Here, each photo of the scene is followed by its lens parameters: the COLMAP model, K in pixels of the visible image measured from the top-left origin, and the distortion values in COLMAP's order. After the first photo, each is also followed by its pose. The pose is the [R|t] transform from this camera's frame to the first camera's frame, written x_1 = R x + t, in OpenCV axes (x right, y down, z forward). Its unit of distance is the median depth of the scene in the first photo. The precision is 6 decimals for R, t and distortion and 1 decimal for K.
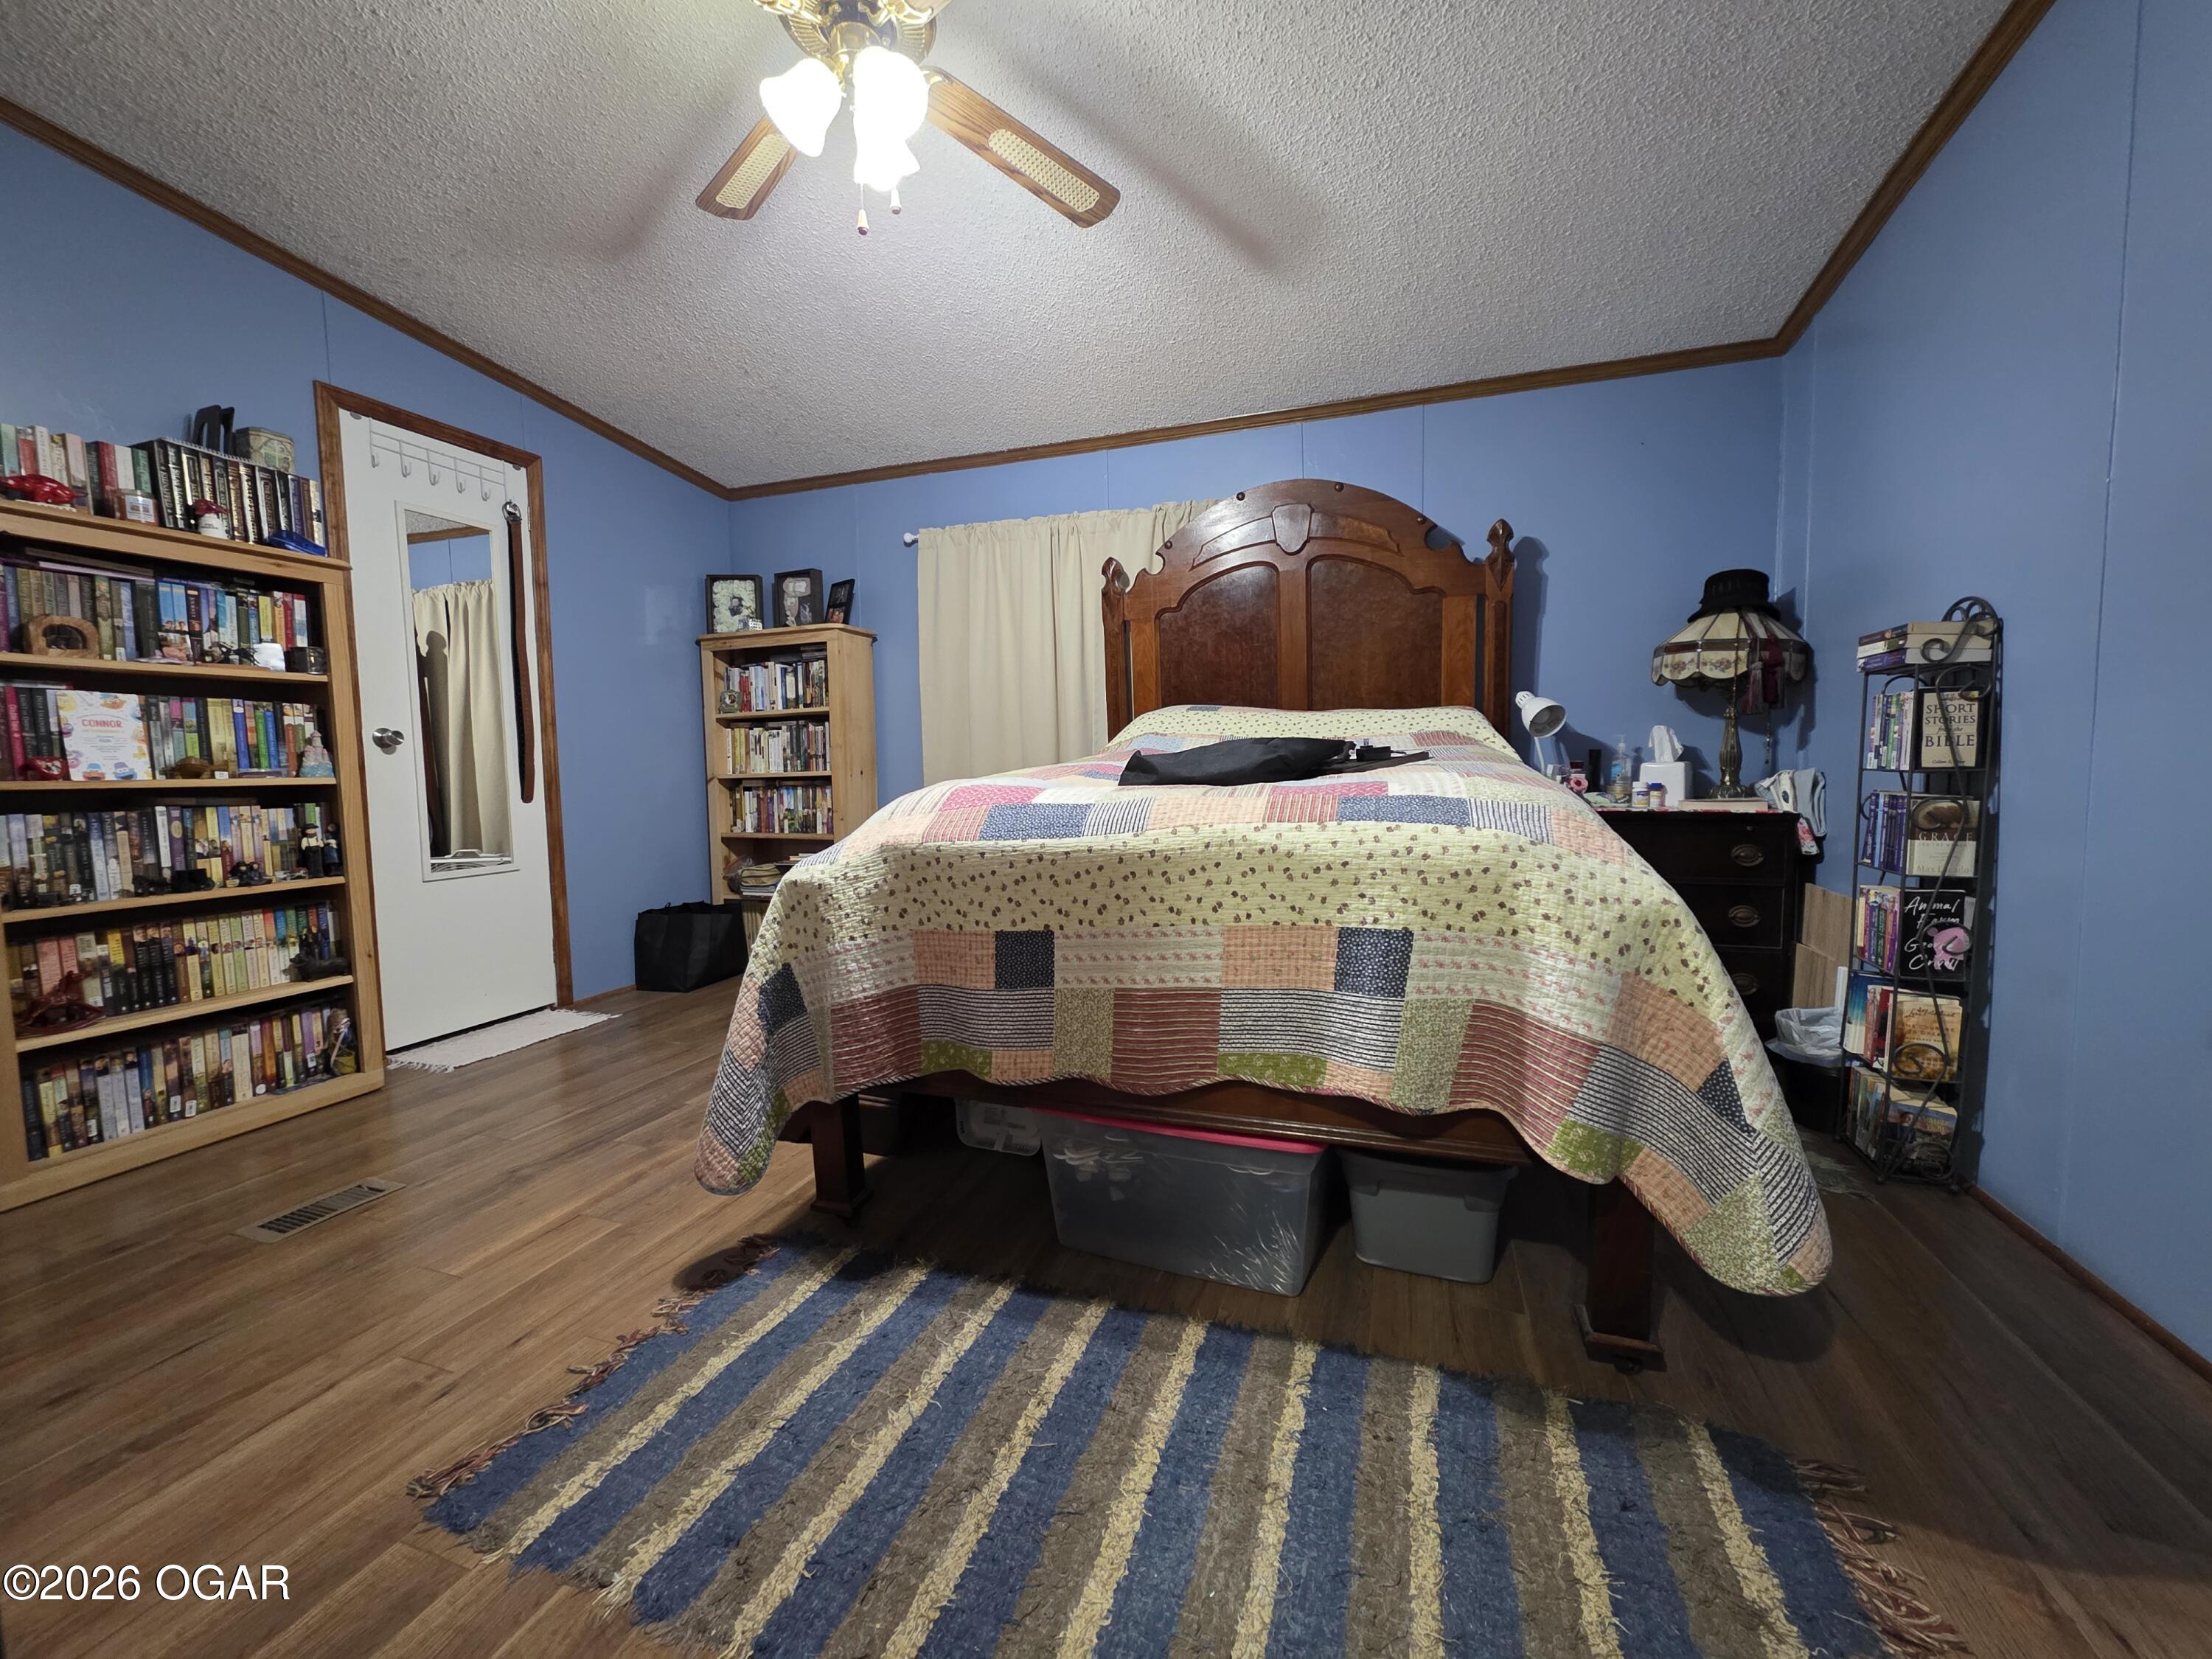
lens RADIAL K [[895.3, 0, 1110.0], [0, 895.3, 831.9], [0, 0, 1]] dist [-0.000101, 0.002251]
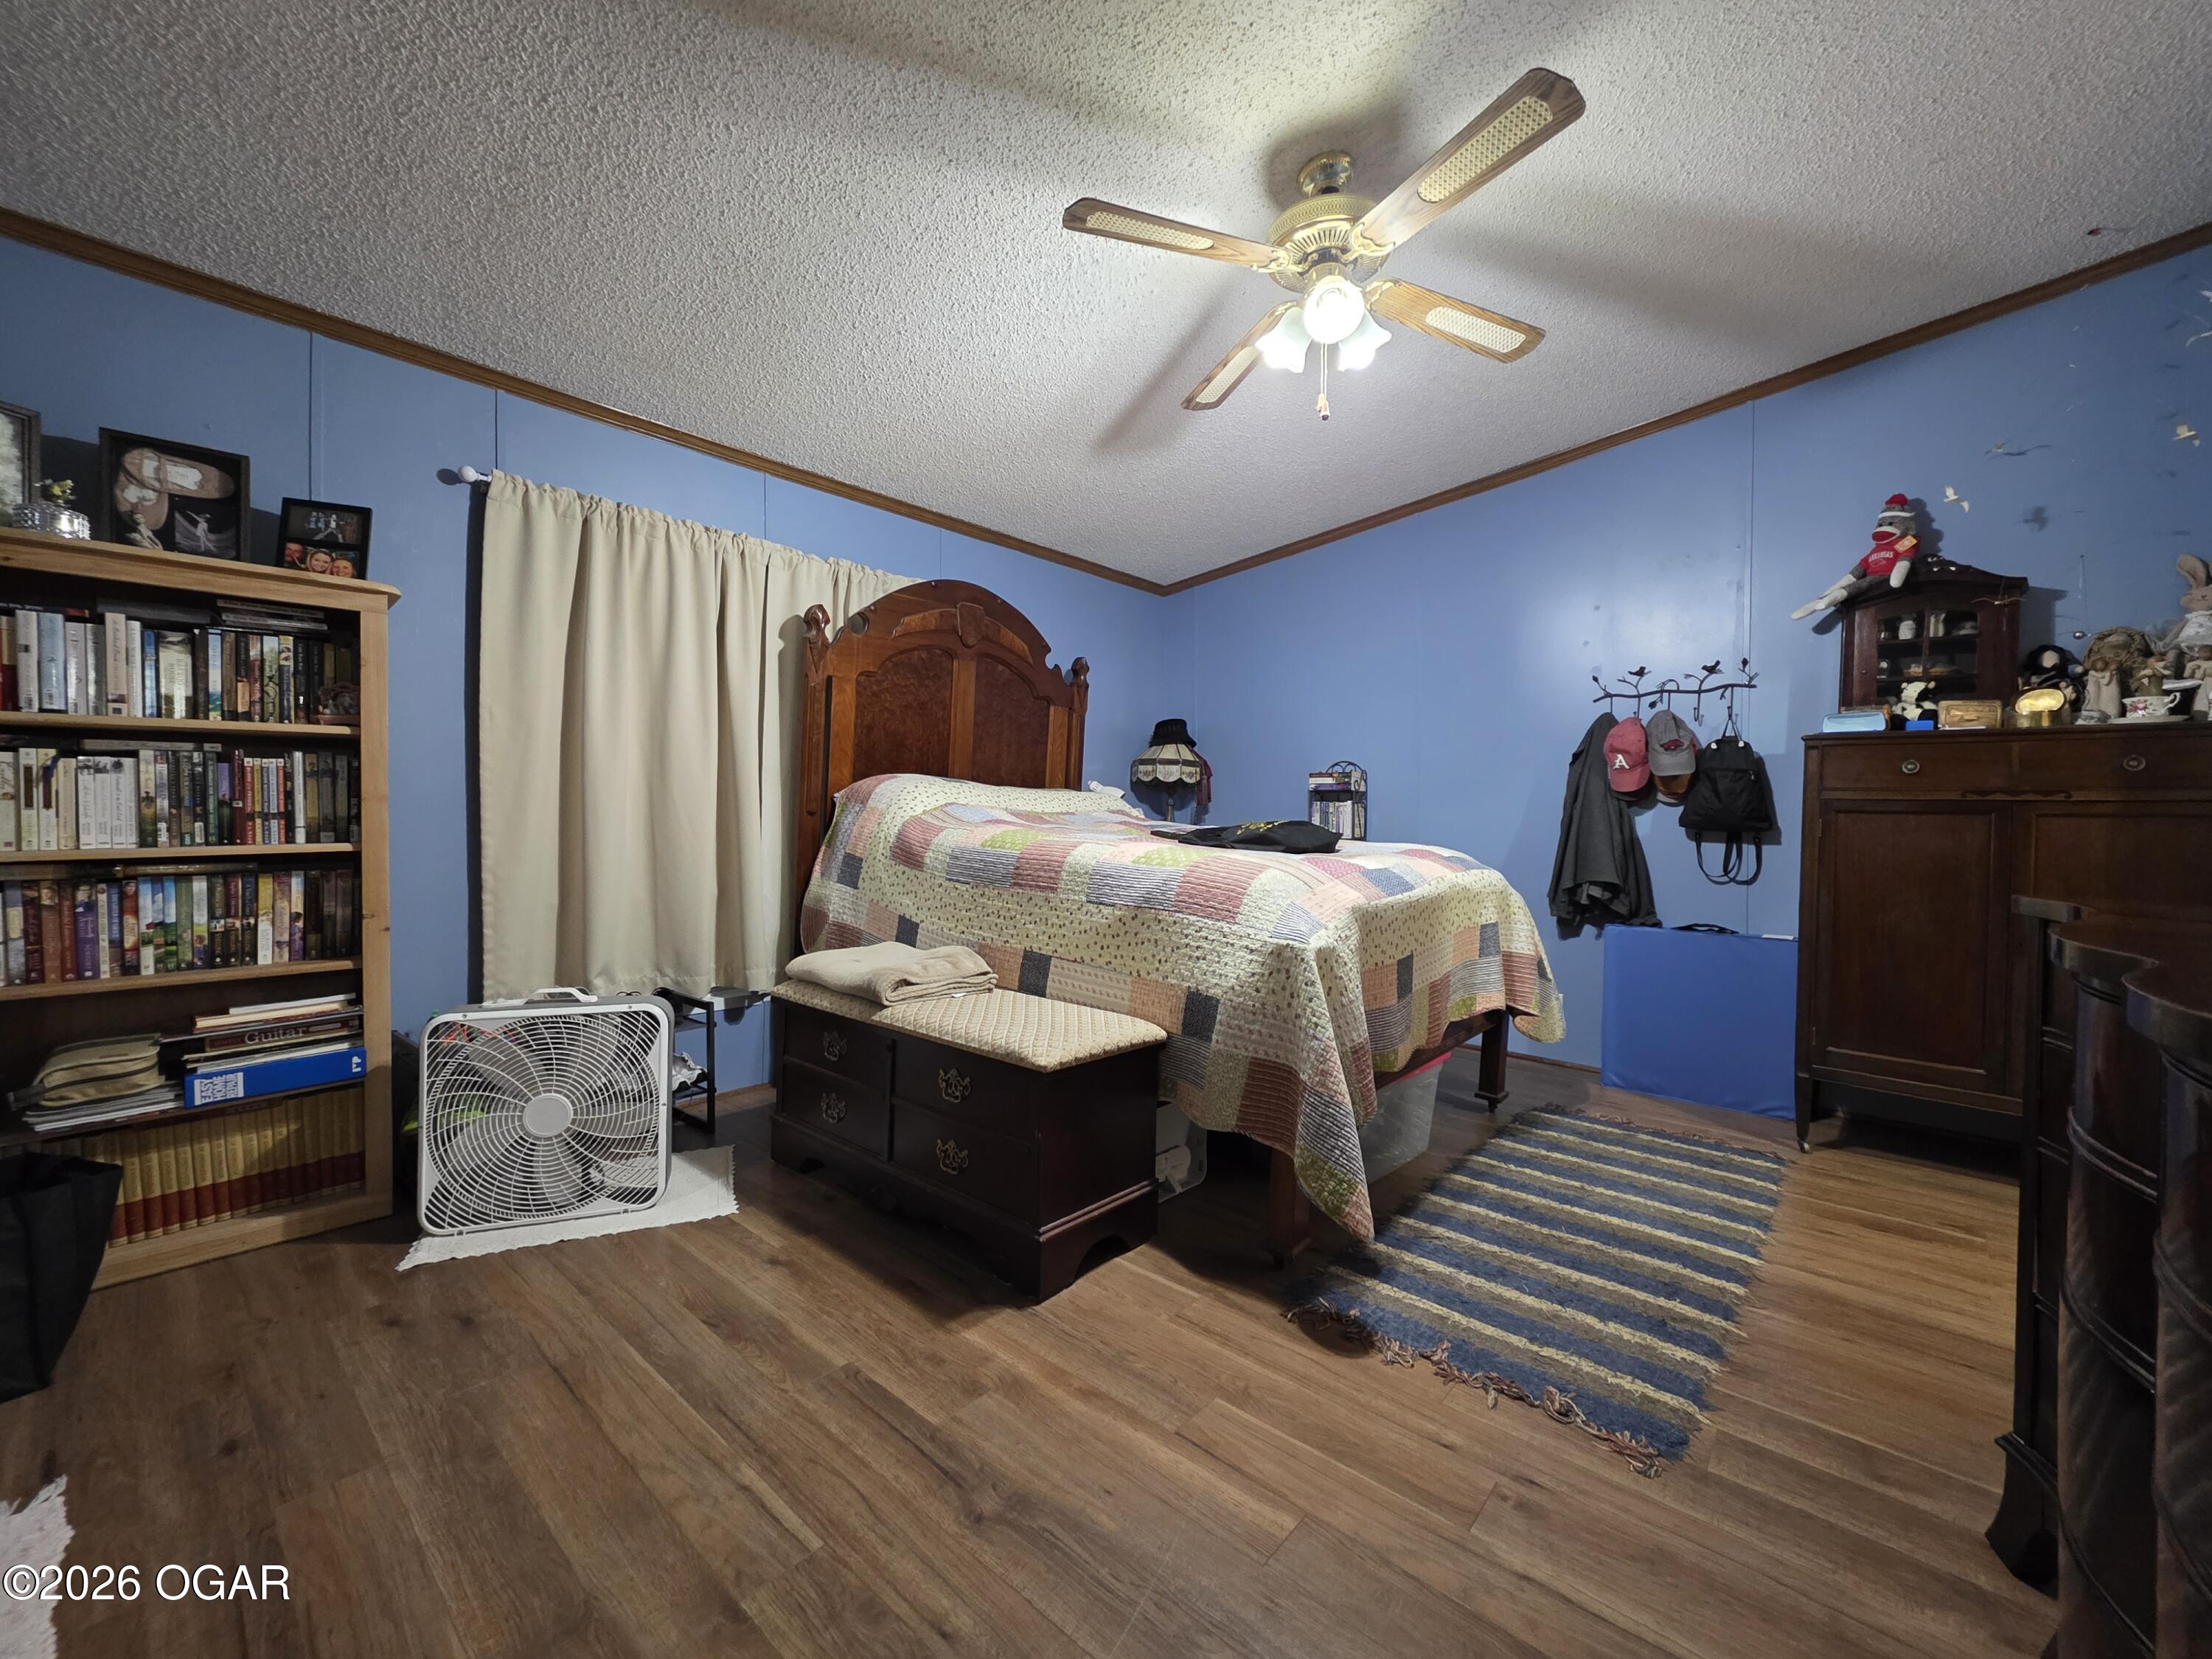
lens RADIAL K [[895.3, 0, 1114.8], [0, 895.3, 826.1], [0, 0, 1]] dist [-0.000101, 0.002251]
pose [[0.361394, 0.004000, 0.932404, -0.950646], [0.058847, 0.997899, -0.027090, -0.052472], [-0.930554, 0.064659, 0.360400, 0.527939]]
